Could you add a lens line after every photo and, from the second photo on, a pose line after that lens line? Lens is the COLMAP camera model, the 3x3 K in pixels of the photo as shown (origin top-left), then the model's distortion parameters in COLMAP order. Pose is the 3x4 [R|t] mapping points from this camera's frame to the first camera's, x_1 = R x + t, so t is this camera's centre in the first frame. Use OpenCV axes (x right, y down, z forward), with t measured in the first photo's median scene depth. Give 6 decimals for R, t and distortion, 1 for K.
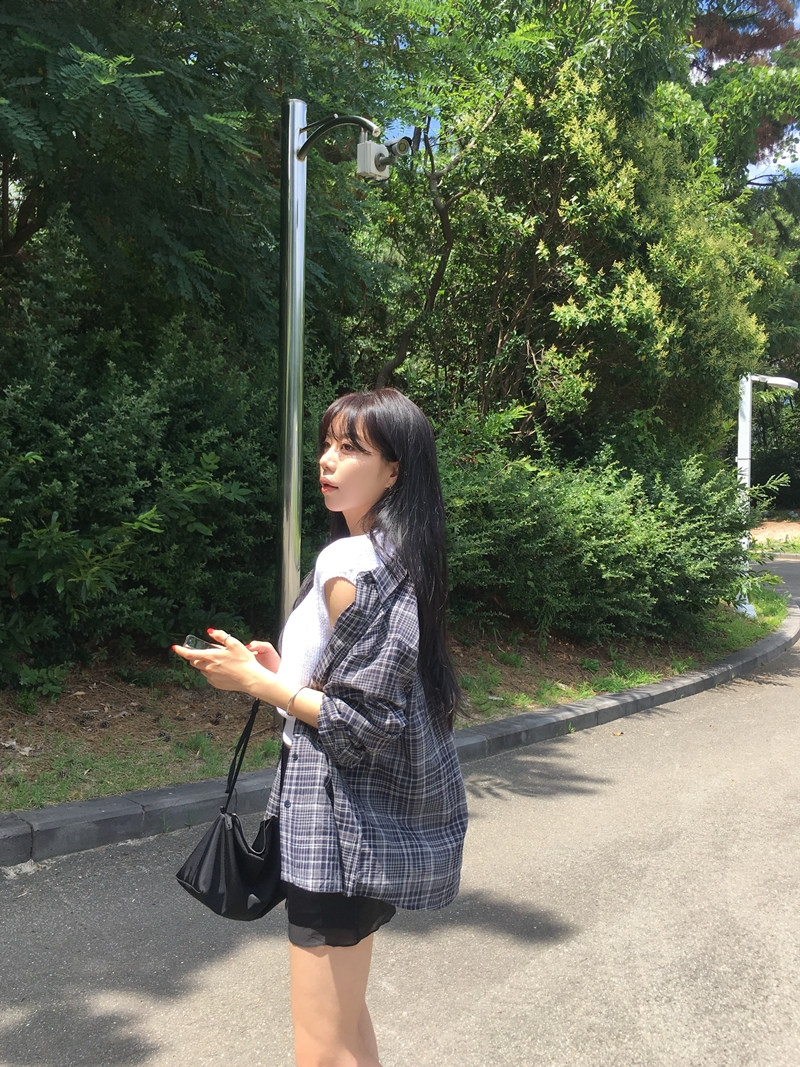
lens RADIAL K [[975.7, 0, 407.0], [0, 975.7, 539.5], [0, 0, 1]] dist [0.016925, 0.000000]
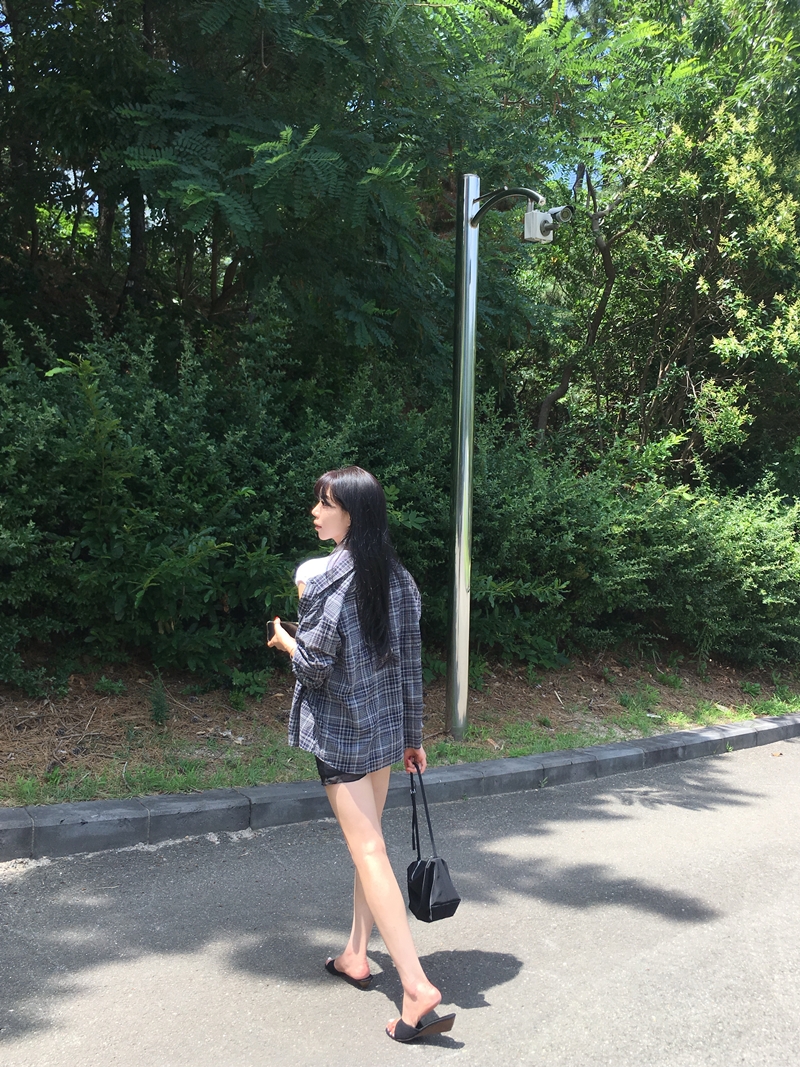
lens RADIAL K [[975.7, 0, 395.8], [0, 975.7, 539.1], [0, 0, 1]] dist [0.016925, 0.000000]
pose [[0.984710, 0.003163, -0.174173, 0.000459], [-0.007566, 0.999668, -0.024620, 0.001014], [0.174037, 0.025561, 0.984407, -0.112405]]
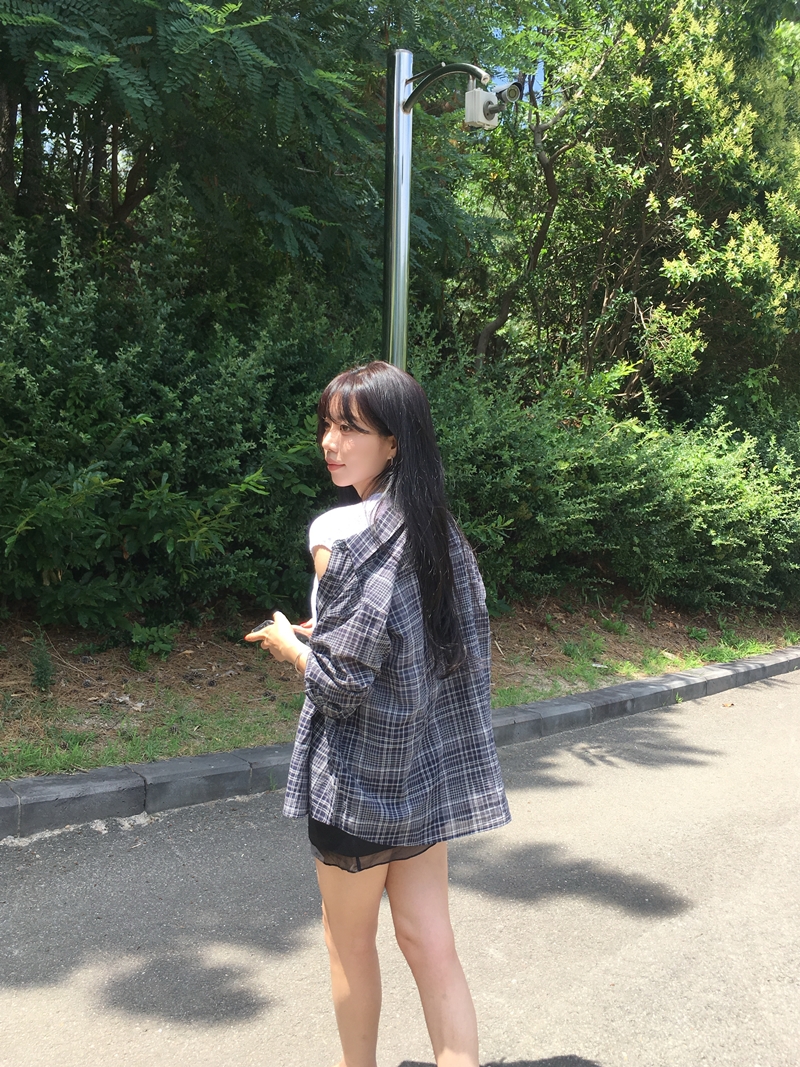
lens RADIAL K [[975.7, 0, 403.6], [0, 975.7, 538.7], [0, 0, 1]] dist [0.016925, 0.000000]
pose [[0.994871, 0.007433, -0.100881, -0.008988], [-0.004038, 0.999420, 0.033821, 0.003843], [0.101074, -0.033240, 0.994323, 0.012900]]
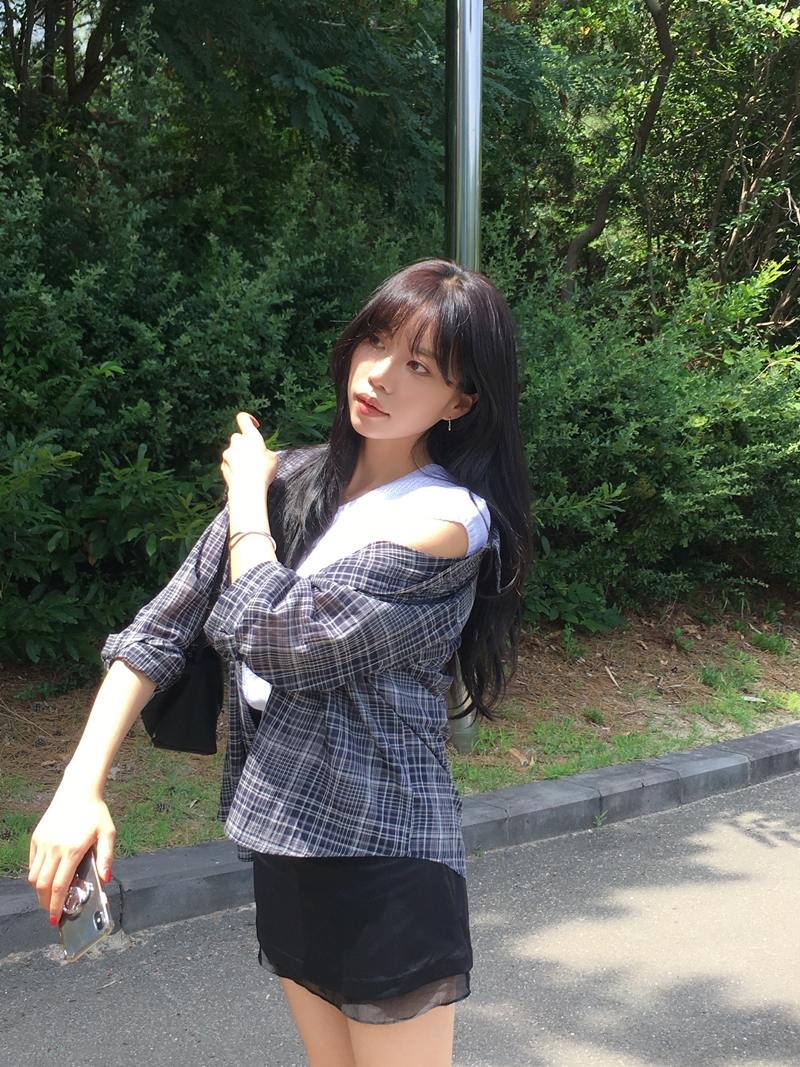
lens RADIAL K [[1279.9, 0, 432.2], [0, 1279.9, 522.5], [0, 0, 1]] dist [0.017250, 0.000000]
pose [[0.991782, -0.013638, -0.127212, -0.025245], [0.017872, 0.999322, 0.032201, 0.002173], [0.126686, -0.034210, 0.991353, 0.078738]]
